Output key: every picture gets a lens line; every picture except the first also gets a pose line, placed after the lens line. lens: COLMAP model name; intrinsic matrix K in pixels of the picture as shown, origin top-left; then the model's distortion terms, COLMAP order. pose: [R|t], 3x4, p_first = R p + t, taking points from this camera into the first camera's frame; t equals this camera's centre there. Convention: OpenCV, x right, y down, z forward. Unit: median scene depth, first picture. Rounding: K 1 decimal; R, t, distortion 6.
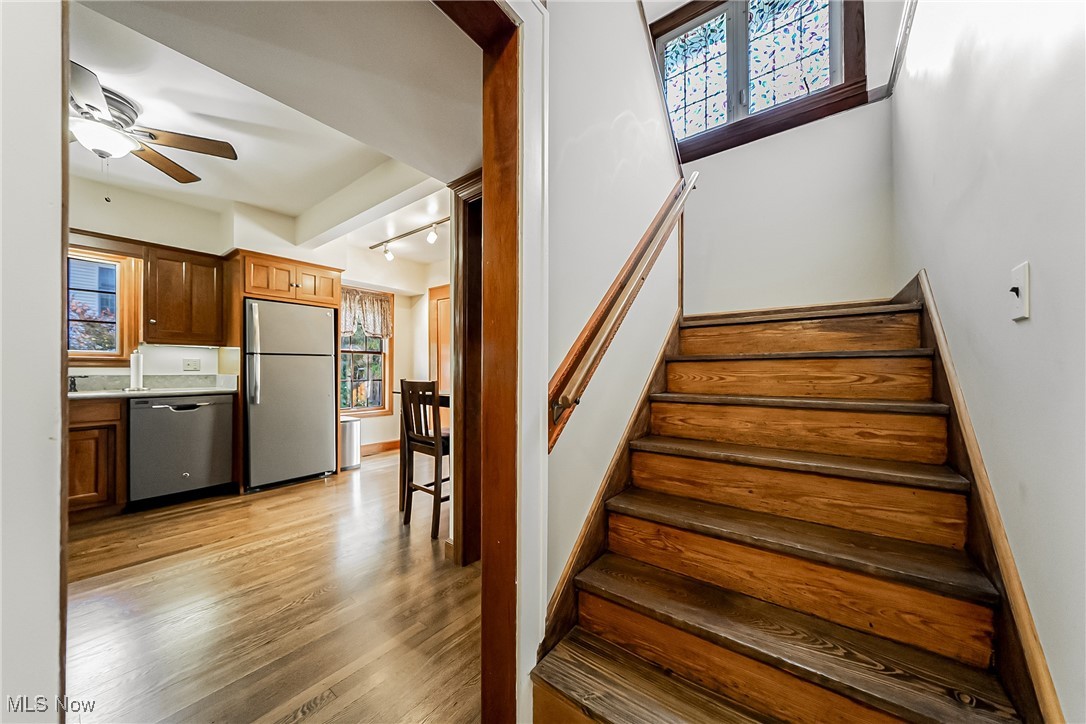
lens RADIAL K [[372.4, 0, 549.7], [0, 372.4, 372.9], [0, 0, 1]] dist [-0.008330, 0.000004]
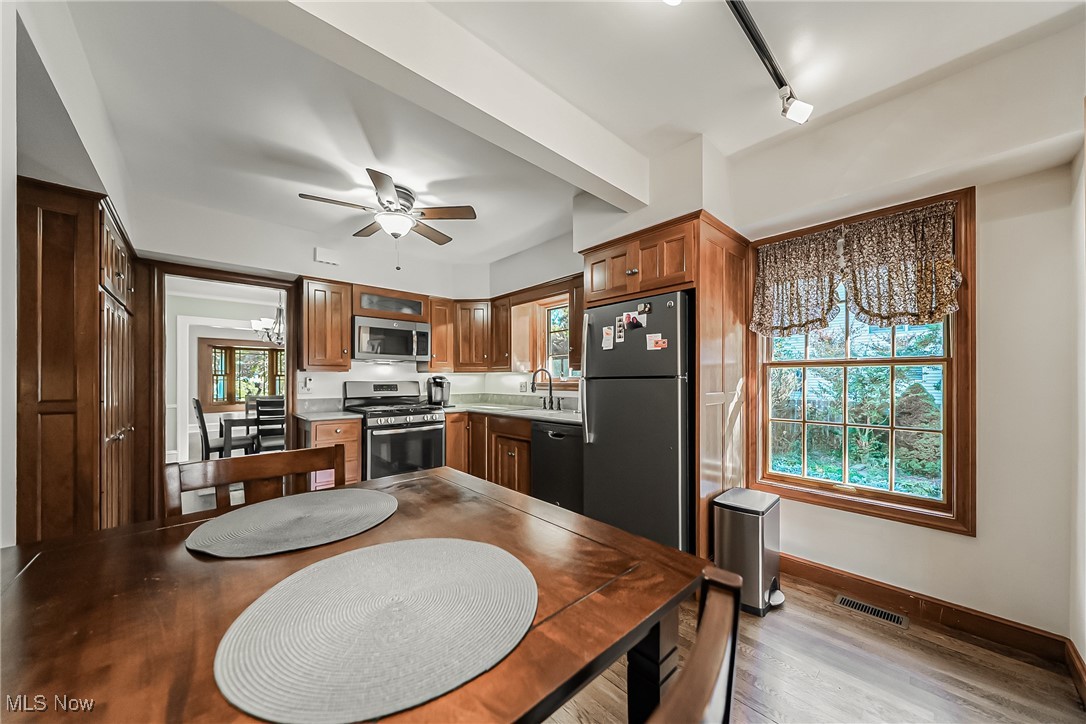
lens RADIAL K [[372.4, 0, 549.7], [0, 372.4, 372.9], [0, 0, 1]] dist [-0.008330, 0.000004]
pose [[-0.180522, -0.016465, -0.983433, -0.019540], [-0.005160, 0.999862, -0.015793, -0.053024], [0.983557, 0.002223, -0.180582, 1.140240]]
